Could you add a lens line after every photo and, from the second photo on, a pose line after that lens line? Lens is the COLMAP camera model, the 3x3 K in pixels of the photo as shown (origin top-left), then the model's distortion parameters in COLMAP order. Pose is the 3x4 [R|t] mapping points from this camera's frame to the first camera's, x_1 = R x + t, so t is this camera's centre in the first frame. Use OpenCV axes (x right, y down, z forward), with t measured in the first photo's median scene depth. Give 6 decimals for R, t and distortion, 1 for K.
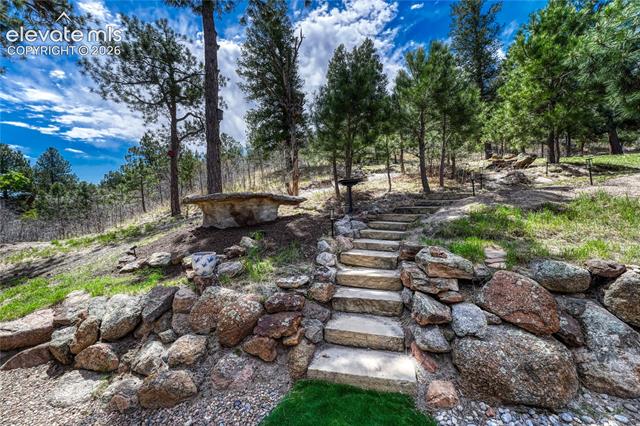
lens RADIAL K [[250.7, 0, 316.9], [0, 250.7, 214.0], [0, 0, 1]] dist [-0.002272, -0.000218]
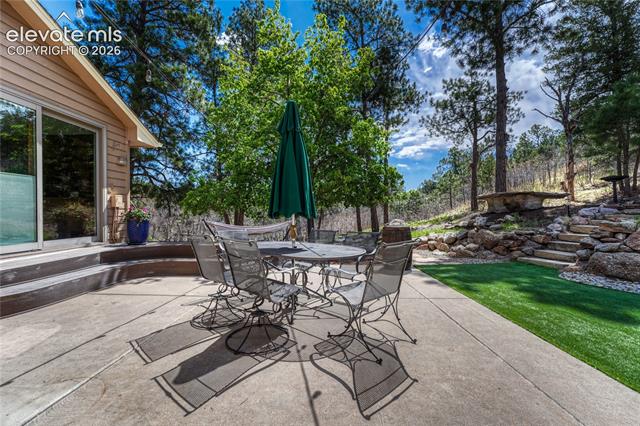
lens RADIAL K [[250.7, 0, 316.9], [0, 250.7, 214.0], [0, 0, 1]] dist [-0.002272, -0.000218]
pose [[0.467269, 0.022811, -0.883821, 0.249861], [-0.029586, 0.999511, 0.010155, 0.036936], [0.883620, 0.021404, 0.467715, -0.407878]]
